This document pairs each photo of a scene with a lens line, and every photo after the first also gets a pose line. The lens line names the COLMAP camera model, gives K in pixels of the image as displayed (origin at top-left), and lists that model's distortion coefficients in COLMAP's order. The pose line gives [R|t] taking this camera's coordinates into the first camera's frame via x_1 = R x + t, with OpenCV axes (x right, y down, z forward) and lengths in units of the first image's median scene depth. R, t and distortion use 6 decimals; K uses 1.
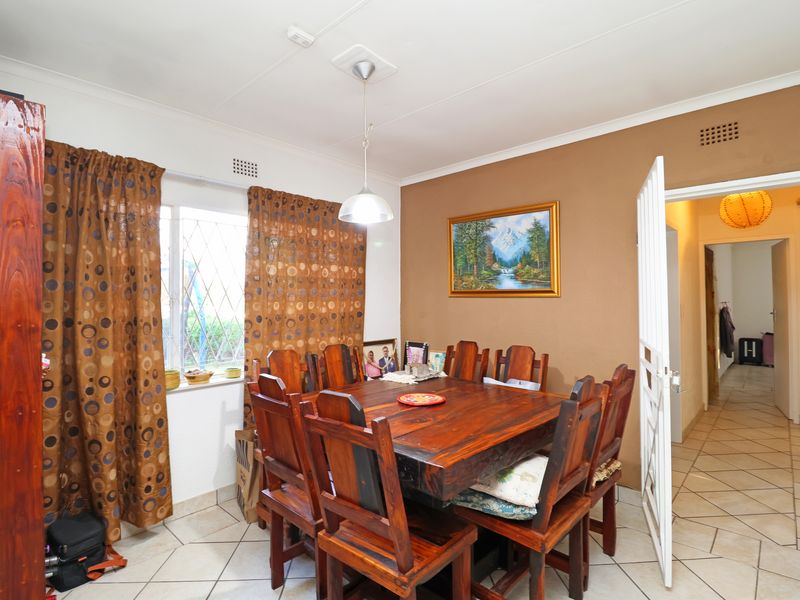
lens RADIAL K [[419.9, 0, 400.8], [0, 419.9, 286.6], [0, 0, 1]] dist [-0.066369, -0.000023]
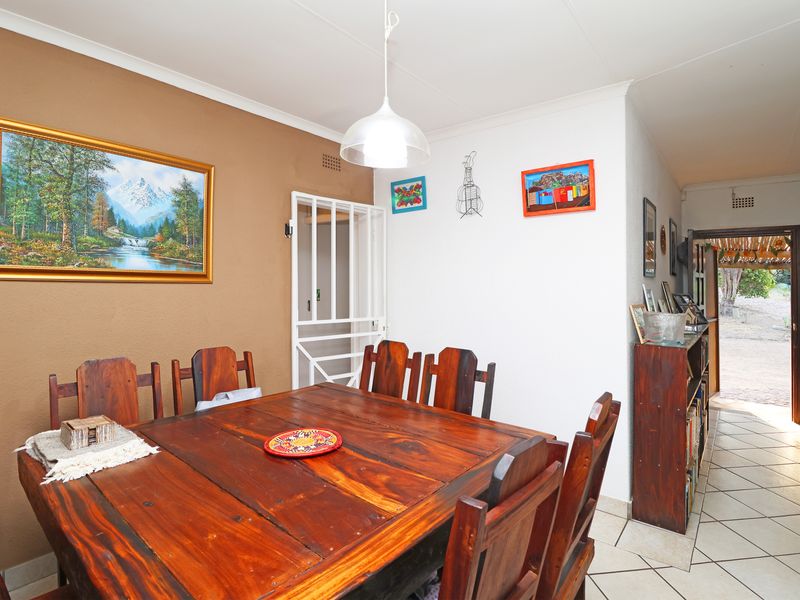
lens RADIAL K [[419.9, 0, 400.8], [0, 419.9, 286.6], [0, 0, 1]] dist [-0.066369, -0.000023]
pose [[-0.095134, -0.004570, 0.995454, -0.434447], [-0.049663, 0.998766, -0.000161, 0.012419], [-0.994225, -0.049452, -0.095243, 0.652545]]
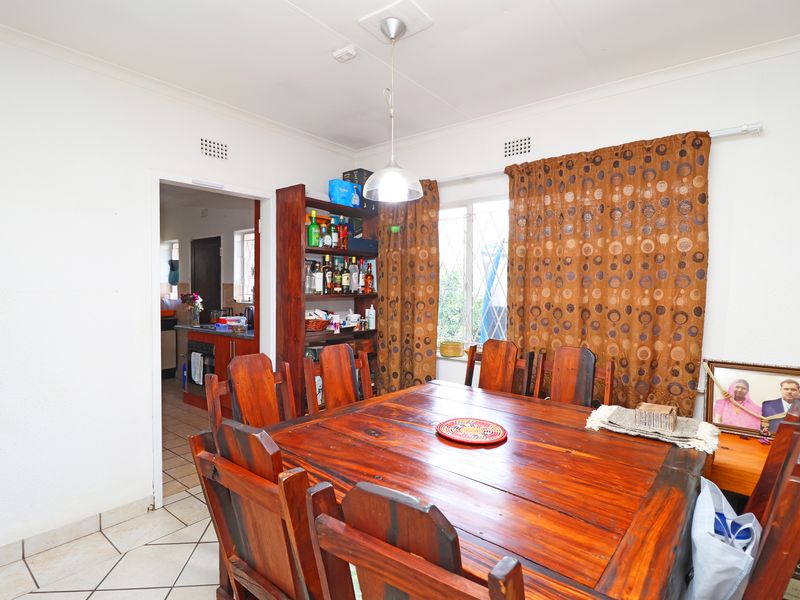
lens RADIAL K [[415.5, 0, 403.4], [0, 415.5, 285.8], [0, 0, 1]] dist [0.047920, 0.000161]
pose [[0.087857, 0.005135, -0.996120, 0.511533], [0.023651, 0.999694, 0.007239, 0.017835], [0.995852, -0.024195, 0.087709, 0.589931]]
